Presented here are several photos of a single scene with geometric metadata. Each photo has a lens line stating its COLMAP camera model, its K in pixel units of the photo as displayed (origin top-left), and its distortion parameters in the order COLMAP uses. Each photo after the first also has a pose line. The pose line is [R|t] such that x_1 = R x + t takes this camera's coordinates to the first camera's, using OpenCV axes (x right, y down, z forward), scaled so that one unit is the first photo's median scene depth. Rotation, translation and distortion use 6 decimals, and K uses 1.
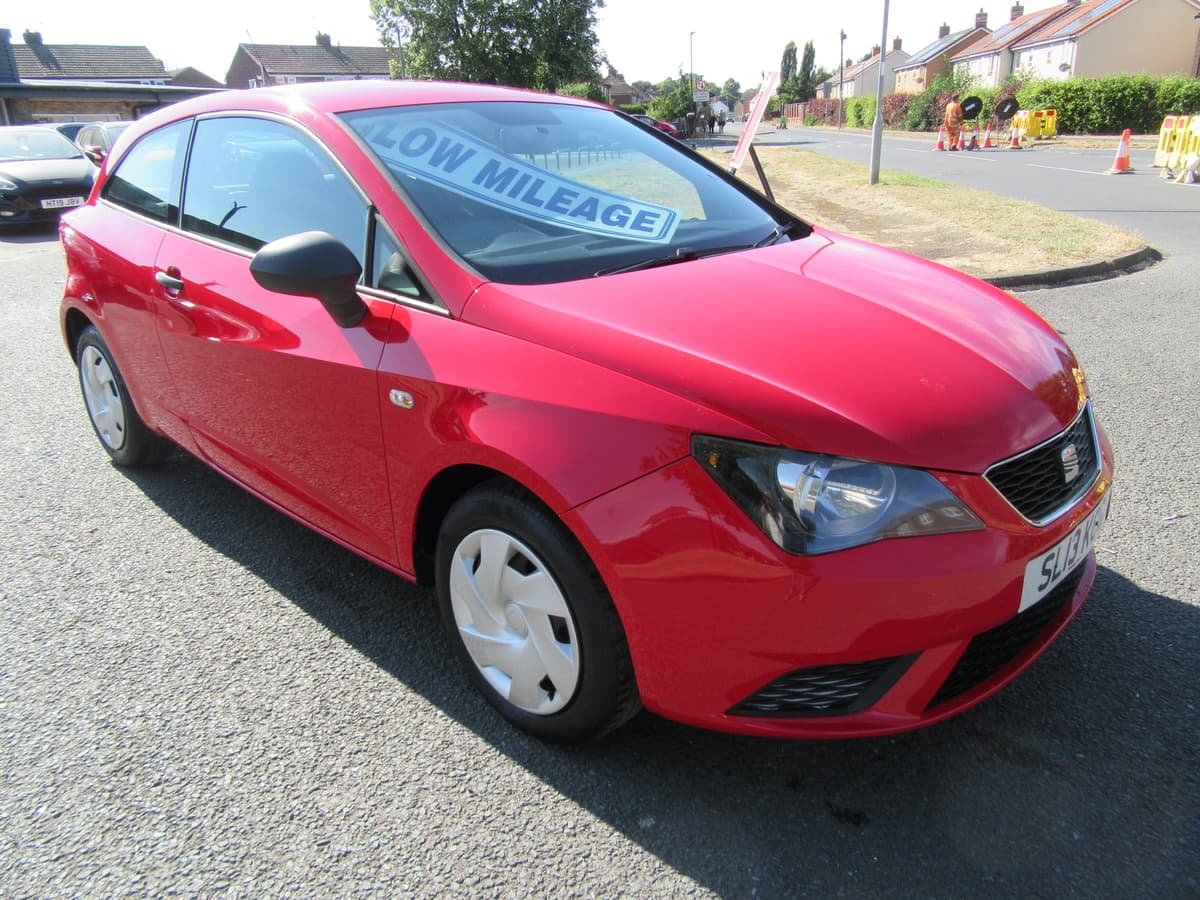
lens RADIAL K [[889.1, 0, 599.8], [0, 889.1, 452.3], [0, 0, 1]] dist [-0.001150, -0.007624]
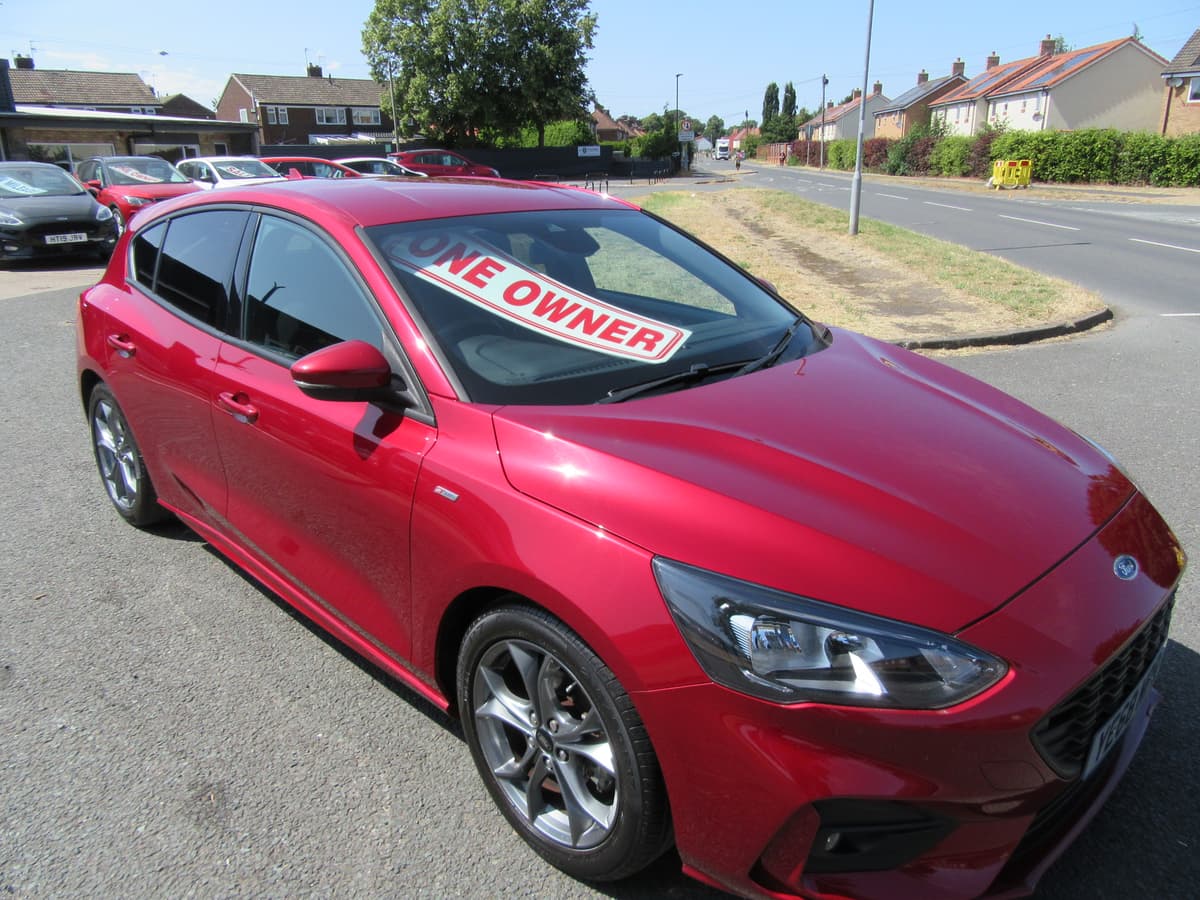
lens RADIAL K [[889.1, 0, 599.8], [0, 889.1, 452.3], [0, 0, 1]] dist [-0.001150, -0.007624]
pose [[0.999669, 0.014537, 0.021248, -0.040091], [-0.013831, 0.999360, -0.032980, -0.049332], [-0.021714, 0.032675, 0.999230, -0.155055]]
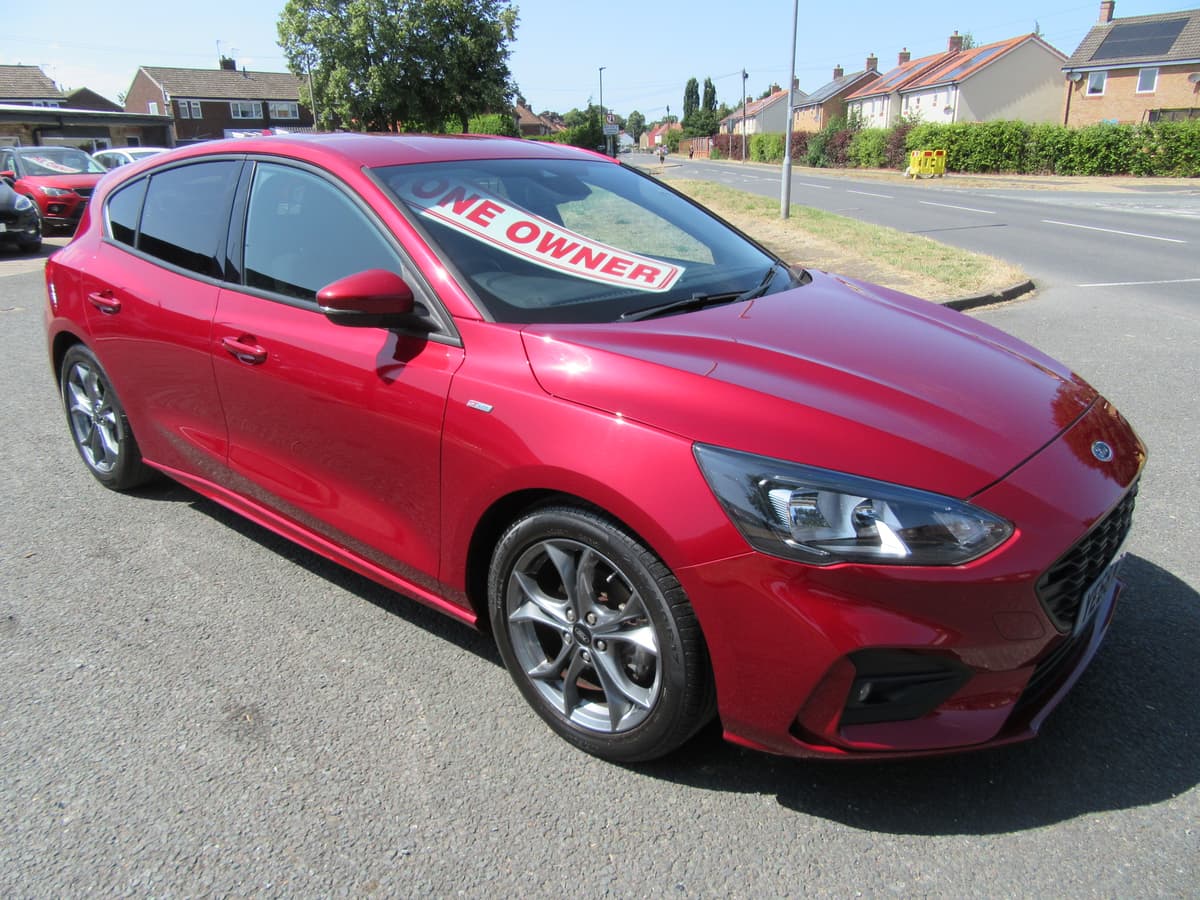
lens RADIAL K [[890.9, 0, 600.0], [0, 890.9, 450.0], [0, 0, 1]] dist [-0.009427, -0.000180]
pose [[0.994929, -0.014410, 0.099543, -0.135962], [0.017612, 0.999353, -0.031370, 0.036750], [-0.099027, 0.032964, 0.994539, -0.201051]]
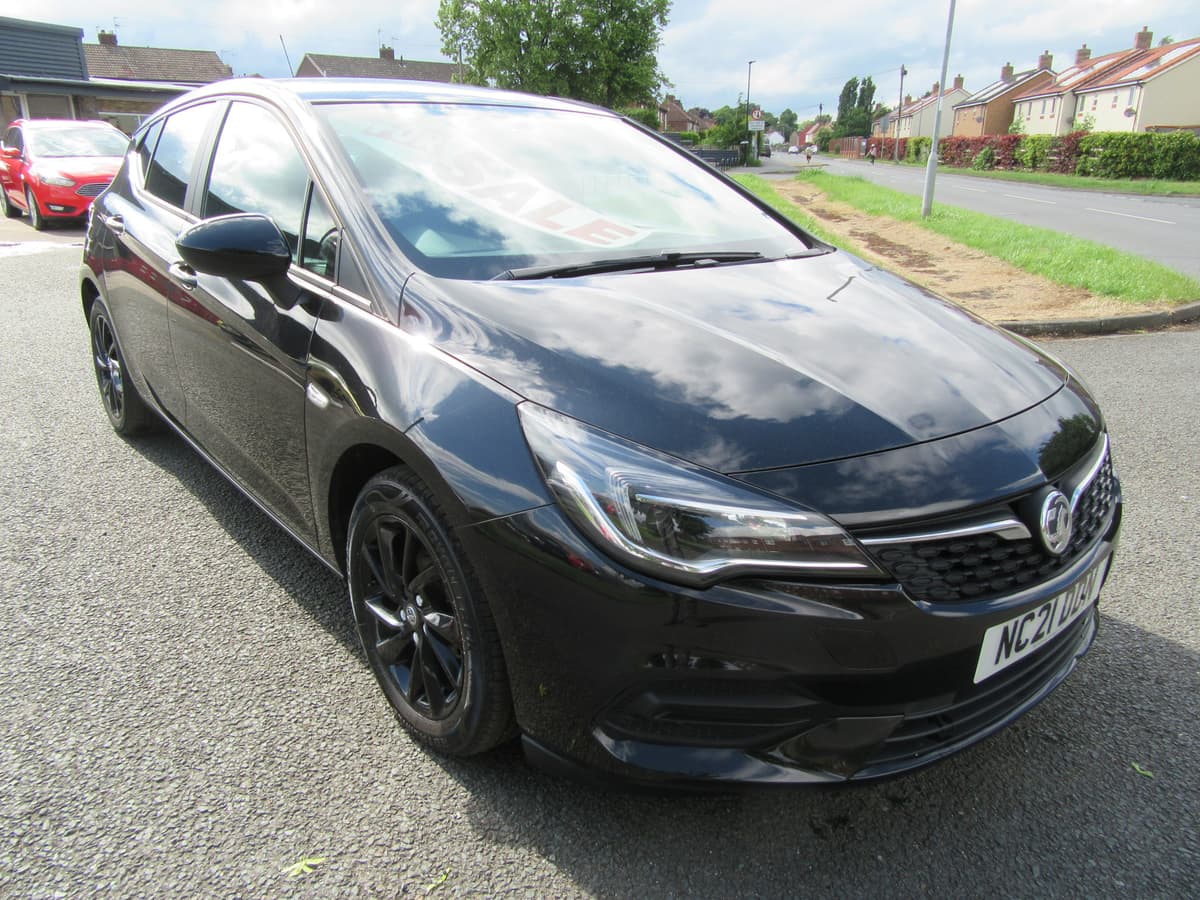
lens RADIAL K [[889.1, 0, 599.8], [0, 889.1, 452.3], [0, 0, 1]] dist [-0.001150, -0.007624]
pose [[0.997317, 0.060306, -0.041499, 0.039537], [-0.061261, 0.997876, -0.022142, -0.019062], [0.040076, 0.024625, 0.998893, 0.088579]]
